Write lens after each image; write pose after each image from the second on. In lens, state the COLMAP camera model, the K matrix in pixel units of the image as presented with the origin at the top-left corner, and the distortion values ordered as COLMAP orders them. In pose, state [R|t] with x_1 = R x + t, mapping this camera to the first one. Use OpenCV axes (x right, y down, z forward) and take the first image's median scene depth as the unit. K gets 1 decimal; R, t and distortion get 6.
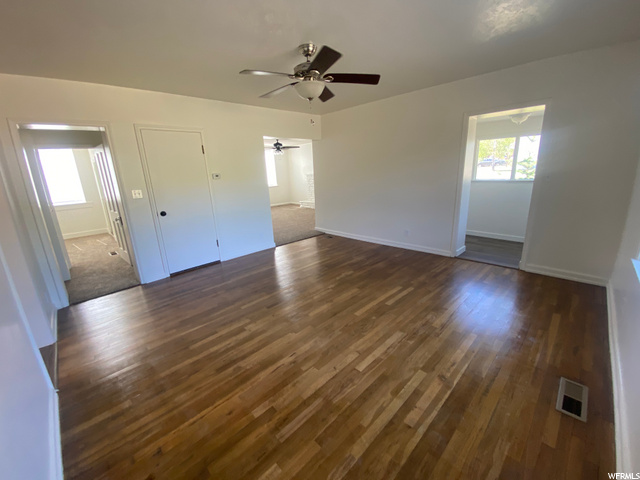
lens RADIAL K [[262.2, 0, 320.6], [0, 262.2, 235.4], [0, 0, 1]] dist [0.002348, -0.000792]
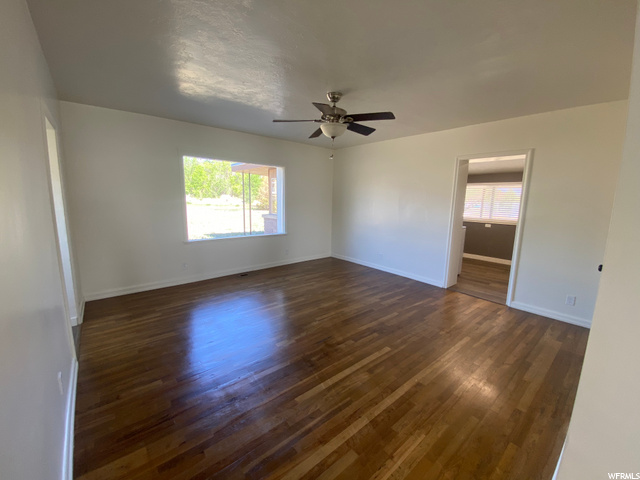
lens RADIAL K [[262.2, 0, 319.3], [0, 262.2, 239.0], [0, 0, 1]] dist [0.002348, -0.000792]
pose [[-0.996381, 0.016477, 0.083386, -0.074356], [0.048207, 0.917539, 0.394714, -0.603186], [-0.070006, 0.397305, -0.915013, 2.367664]]
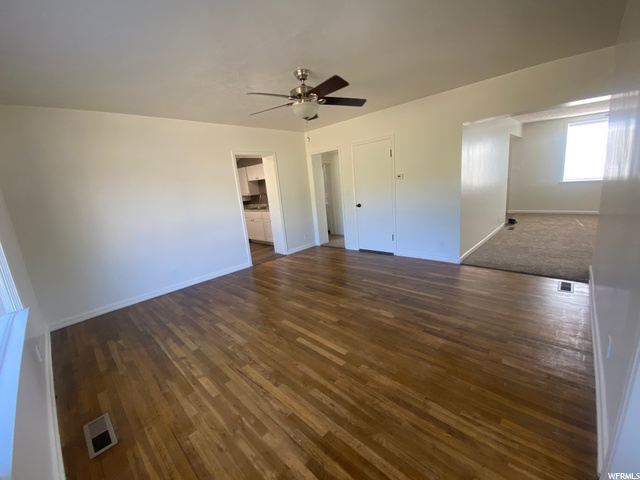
lens RADIAL K [[262.2, 0, 320.1], [0, 262.2, 239.1], [0, 0, 1]] dist [0.002348, -0.000792]
pose [[0.041907, 0.257577, -0.965348, 1.203522], [-0.163299, 0.954971, 0.247719, -0.342458], [0.985686, 0.147259, 0.082082, 1.109453]]
